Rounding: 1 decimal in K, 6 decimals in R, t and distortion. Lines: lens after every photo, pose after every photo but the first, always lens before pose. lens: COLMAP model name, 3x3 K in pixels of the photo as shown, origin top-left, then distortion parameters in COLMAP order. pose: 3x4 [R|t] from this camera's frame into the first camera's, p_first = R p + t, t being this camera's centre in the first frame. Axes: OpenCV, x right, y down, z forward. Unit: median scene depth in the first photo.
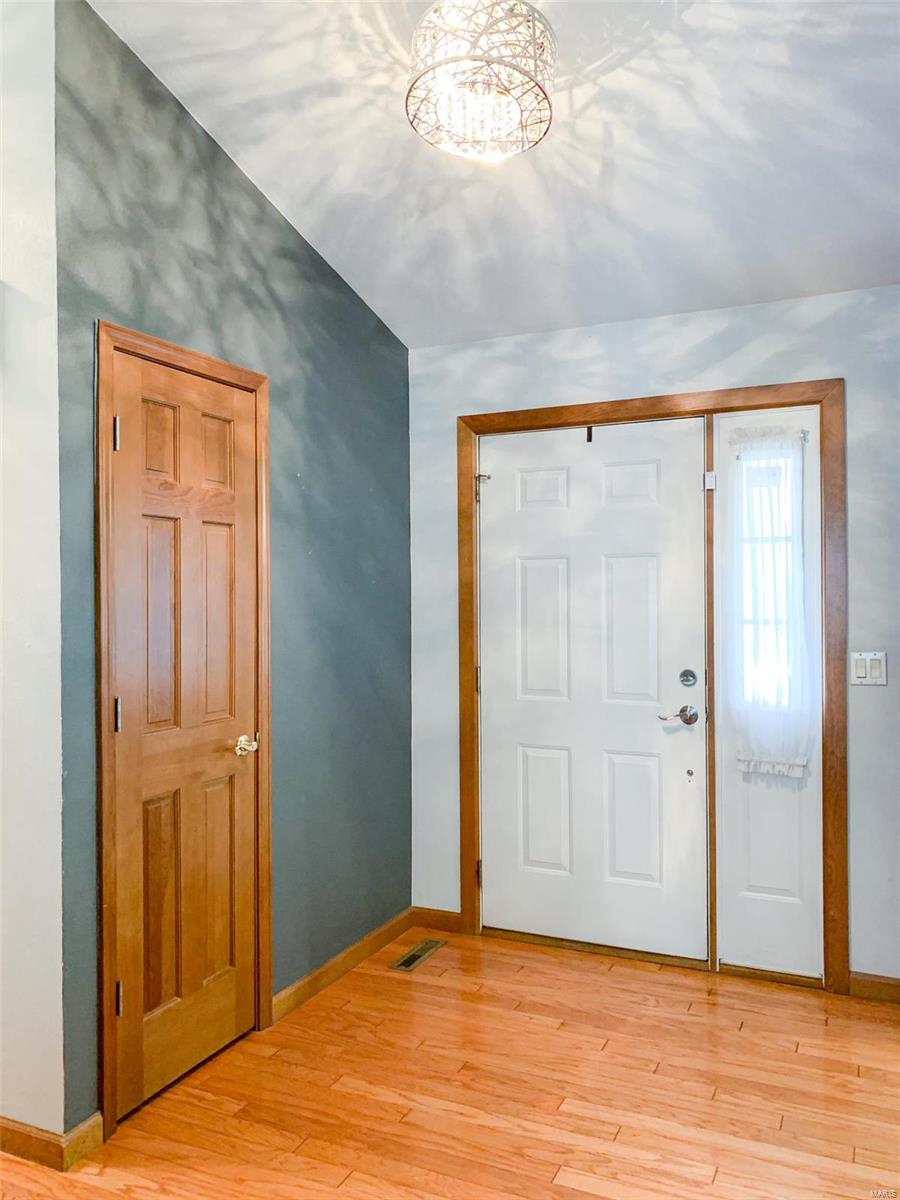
lens RADIAL K [[935.5, 0, 450.4], [0, 935.5, 595.7], [0, 0, 1]] dist [0.007537, -0.000482]
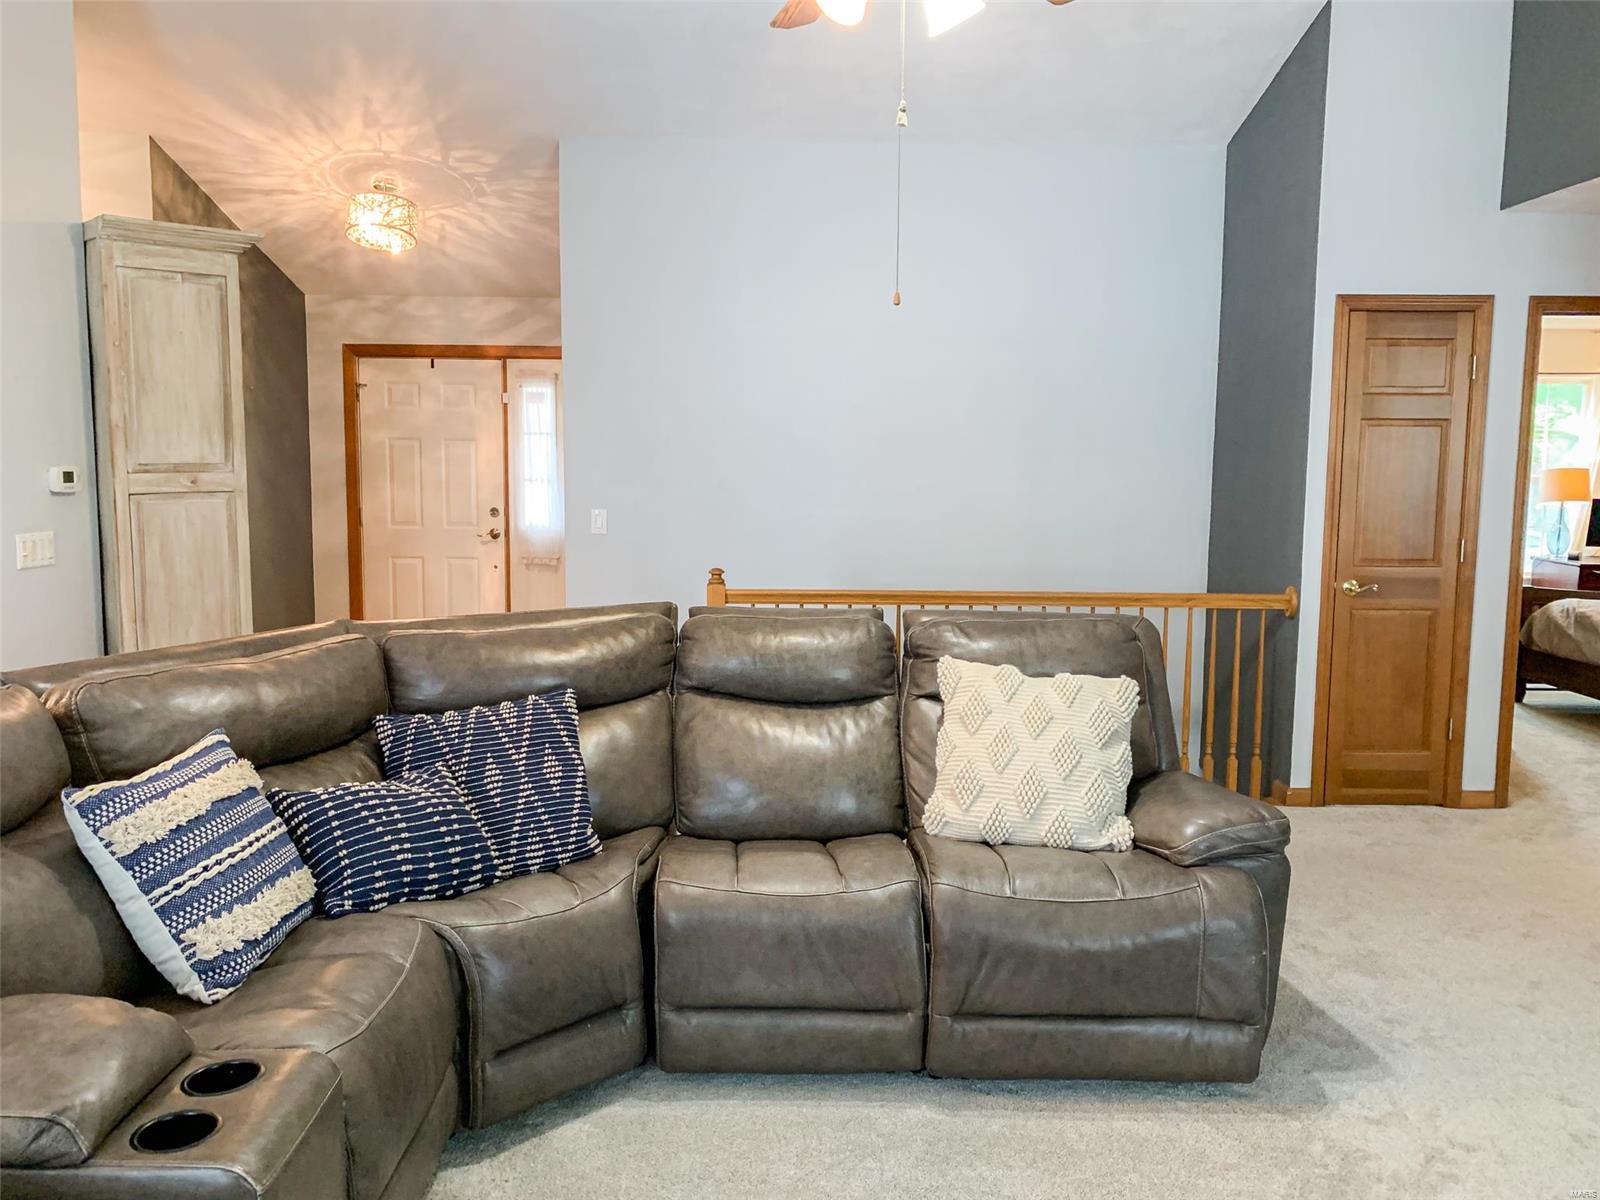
lens RADIAL K [[1247.3, 0, 796.9], [0, 1247.3, 594.7], [0, 0, 1]] dist [0.007537, -0.000482]
pose [[0.904053, -0.030768, 0.426311, -0.225217], [-0.013997, 0.994740, 0.101476, -0.002331], [-0.427191, -0.097707, 0.898867, -1.310522]]
